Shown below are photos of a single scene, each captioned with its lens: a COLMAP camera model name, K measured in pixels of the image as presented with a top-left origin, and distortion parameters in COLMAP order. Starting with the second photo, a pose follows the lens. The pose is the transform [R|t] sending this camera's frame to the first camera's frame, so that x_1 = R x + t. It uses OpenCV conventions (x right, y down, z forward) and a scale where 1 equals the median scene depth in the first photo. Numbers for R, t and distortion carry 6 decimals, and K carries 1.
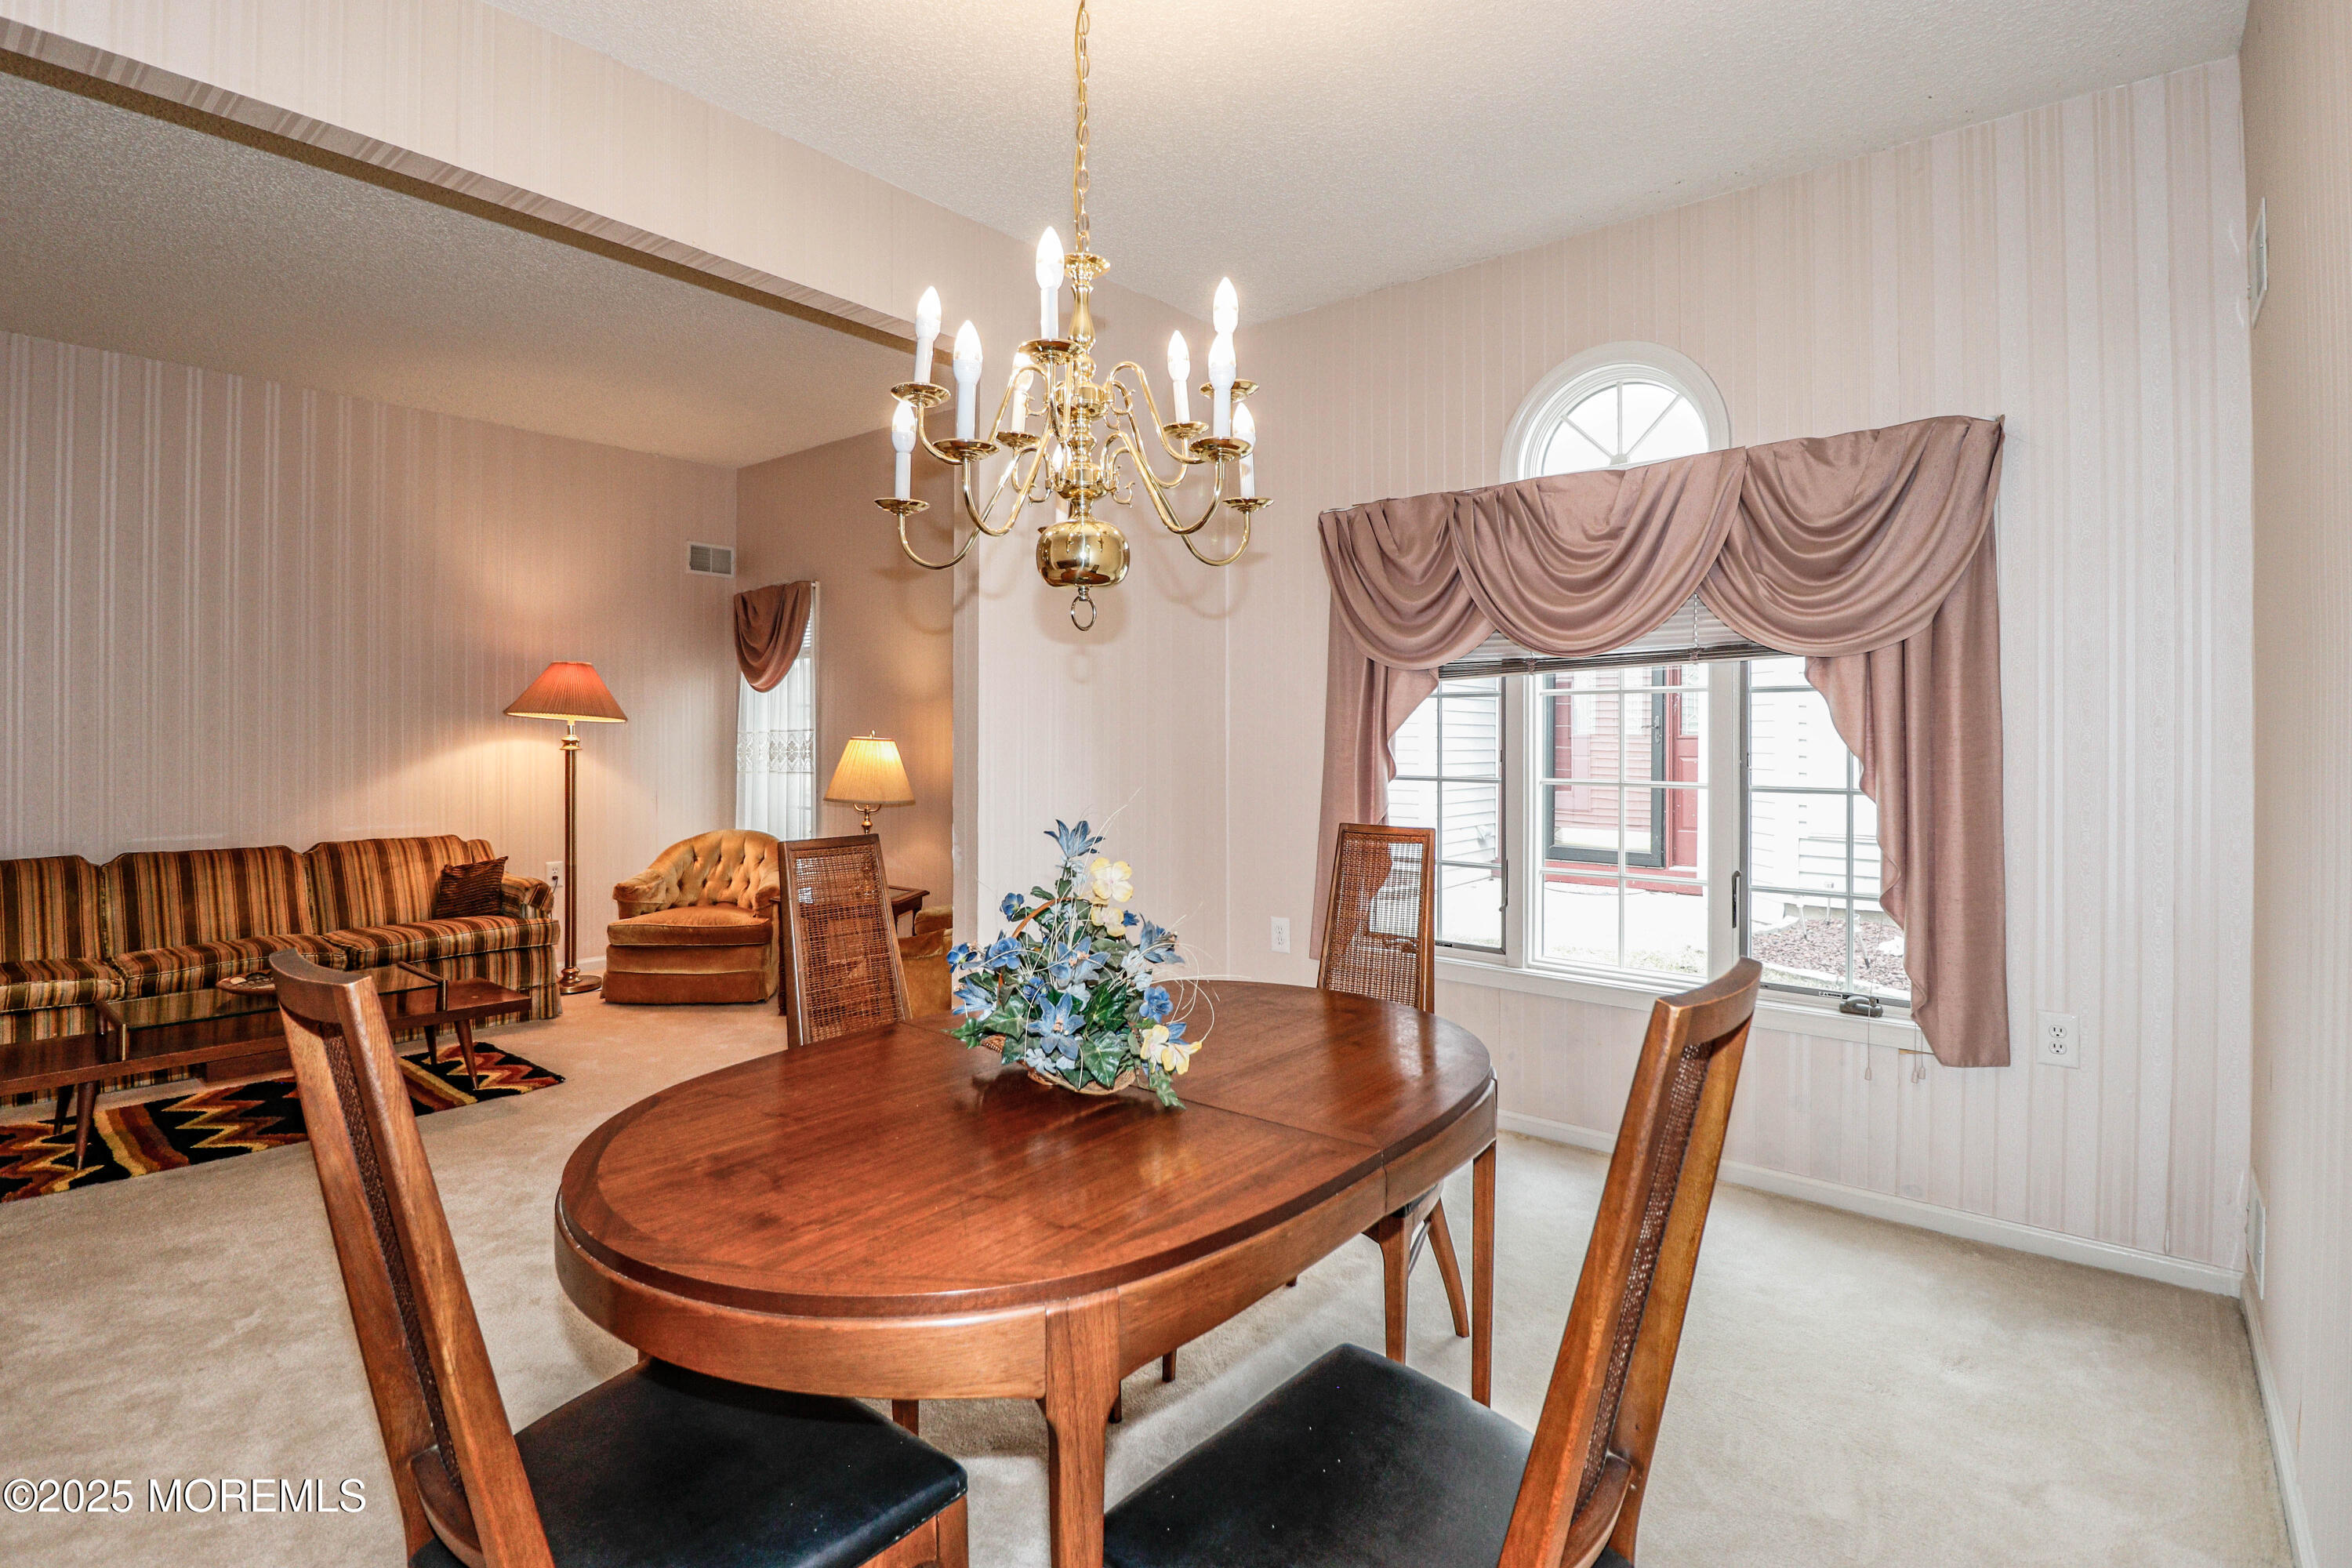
lens RADIAL K [[1129.6, 0, 1134.1], [0, 1129.6, 729.6], [0, 0, 1]] dist [-0.012402, -0.000250]
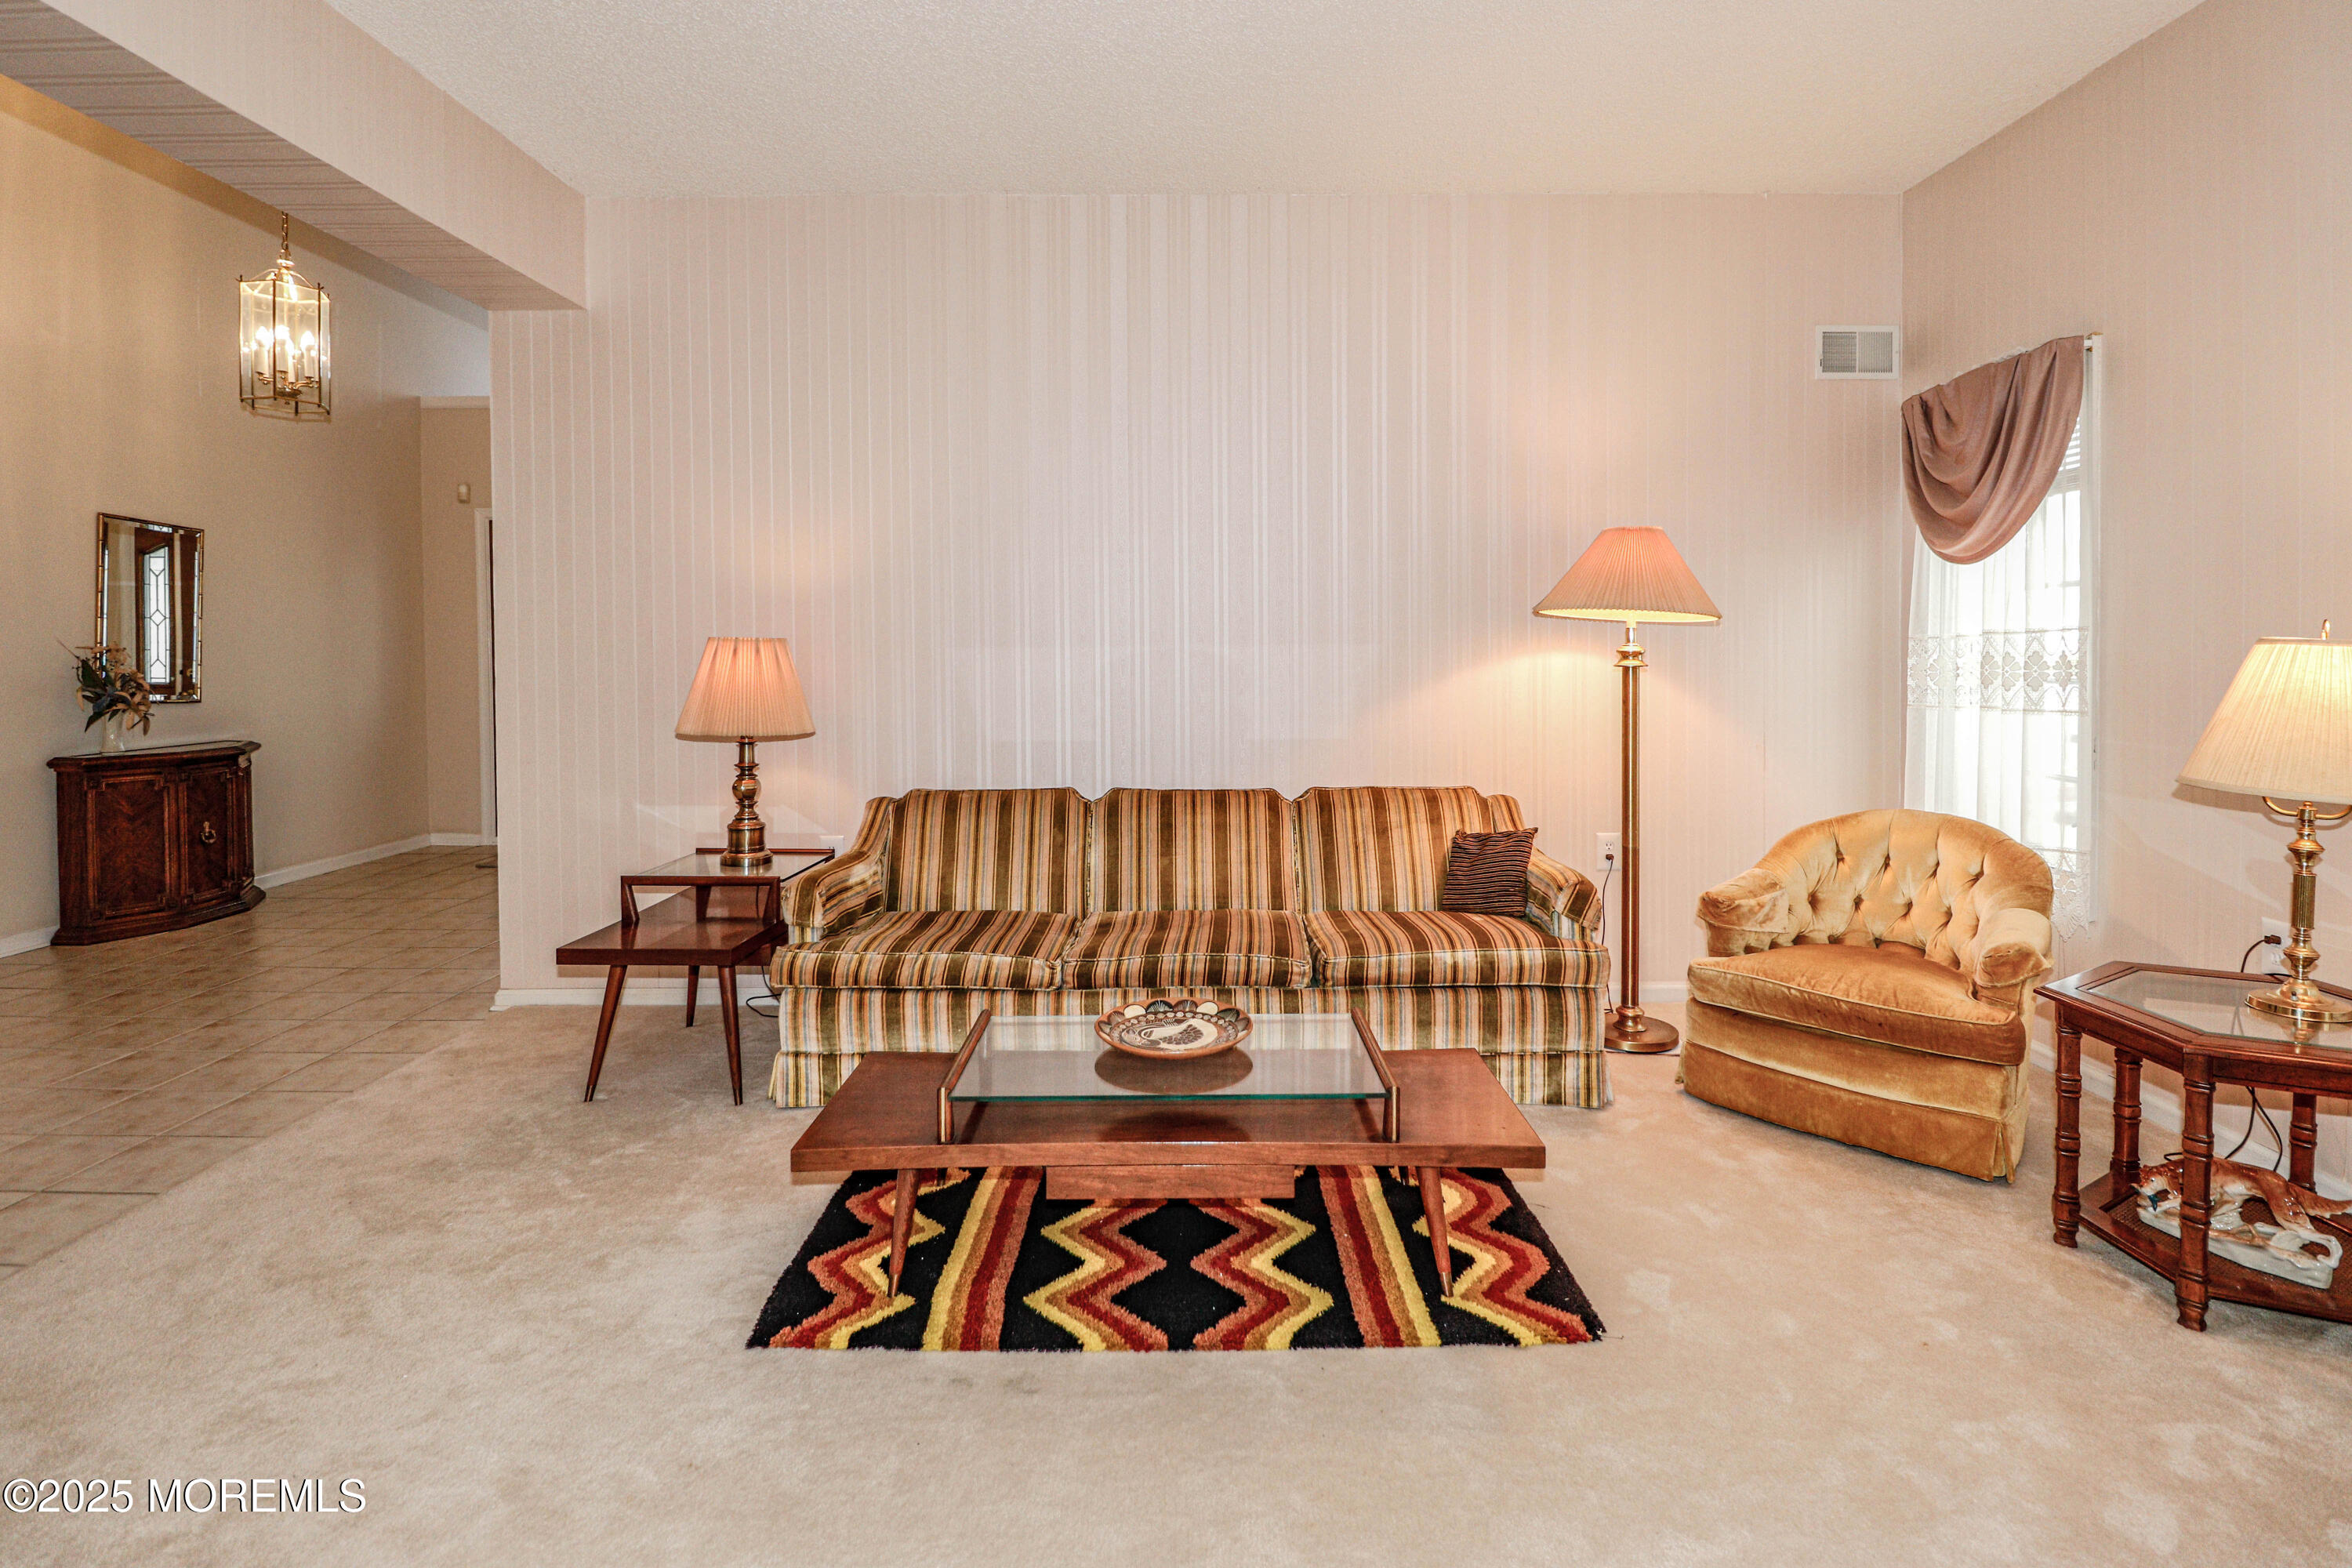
lens RADIAL K [[1129.6, 0, 1184.3], [0, 1129.6, 671.9], [0, 0, 1]] dist [-0.012402, -0.000250]
pose [[0.656150, 0.007720, -0.754591, -0.197604], [0.008480, 0.999809, 0.017602, 0.008313], [0.754583, -0.017949, 0.655959, 0.417801]]
